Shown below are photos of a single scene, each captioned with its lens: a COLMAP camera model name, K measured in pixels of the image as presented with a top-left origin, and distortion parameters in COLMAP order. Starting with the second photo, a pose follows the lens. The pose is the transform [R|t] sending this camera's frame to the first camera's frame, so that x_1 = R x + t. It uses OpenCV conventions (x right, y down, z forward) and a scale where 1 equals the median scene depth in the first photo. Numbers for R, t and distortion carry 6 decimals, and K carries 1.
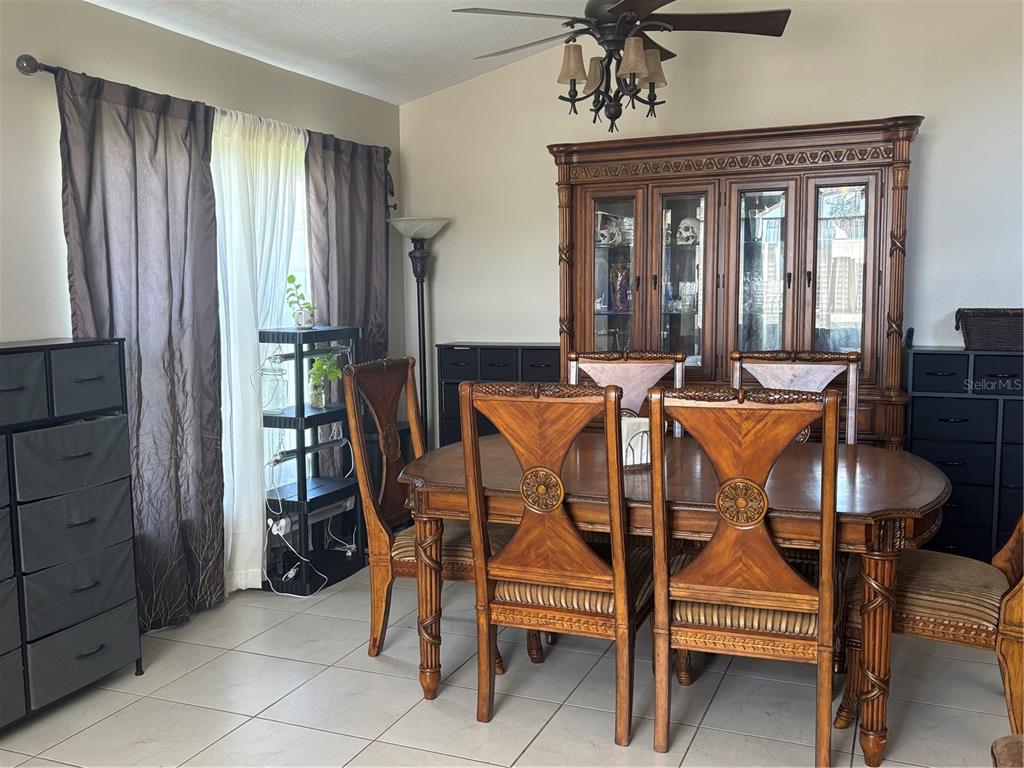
lens RADIAL K [[965.8, 0, 512.0], [0, 965.8, 384.0], [0, 0, 1]] dist [0.005835, 0.019948]
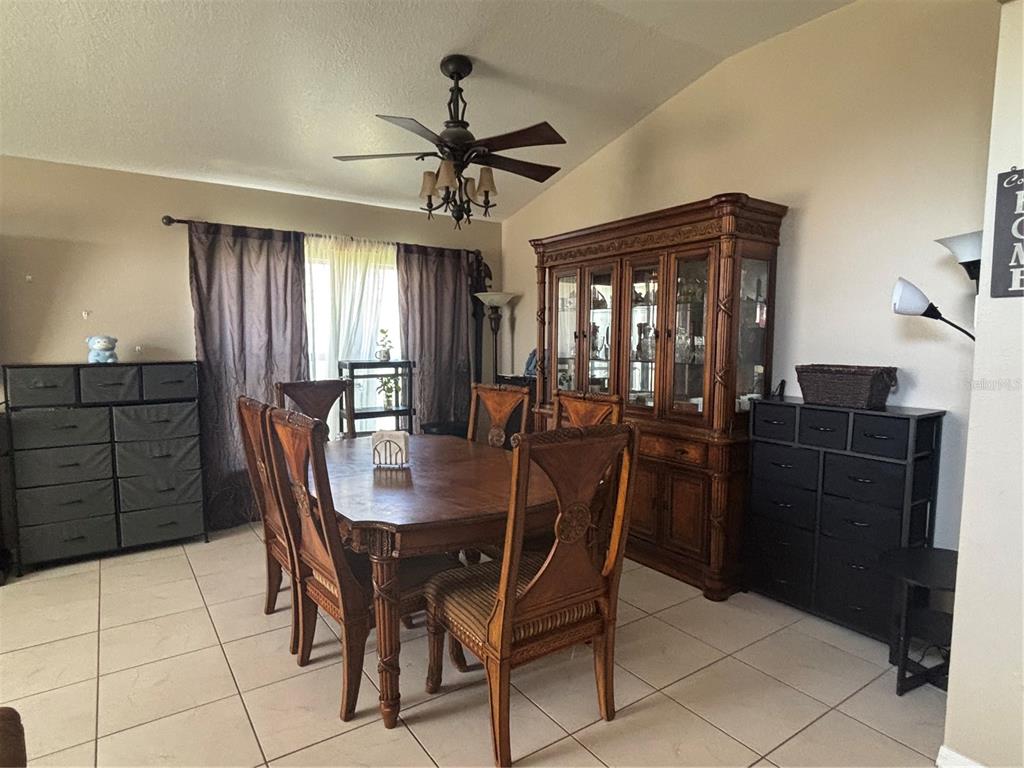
lens RADIAL K [[589.4, 0, 512.0], [0, 589.4, 384.0], [0, 0, 1]] dist [-0.000542, -0.000790]
pose [[0.848009, 0.057680, -0.526834, 0.605354], [-0.068627, 0.997642, -0.001238, -0.036611], [0.525520, 0.037205, 0.849967, 0.297109]]
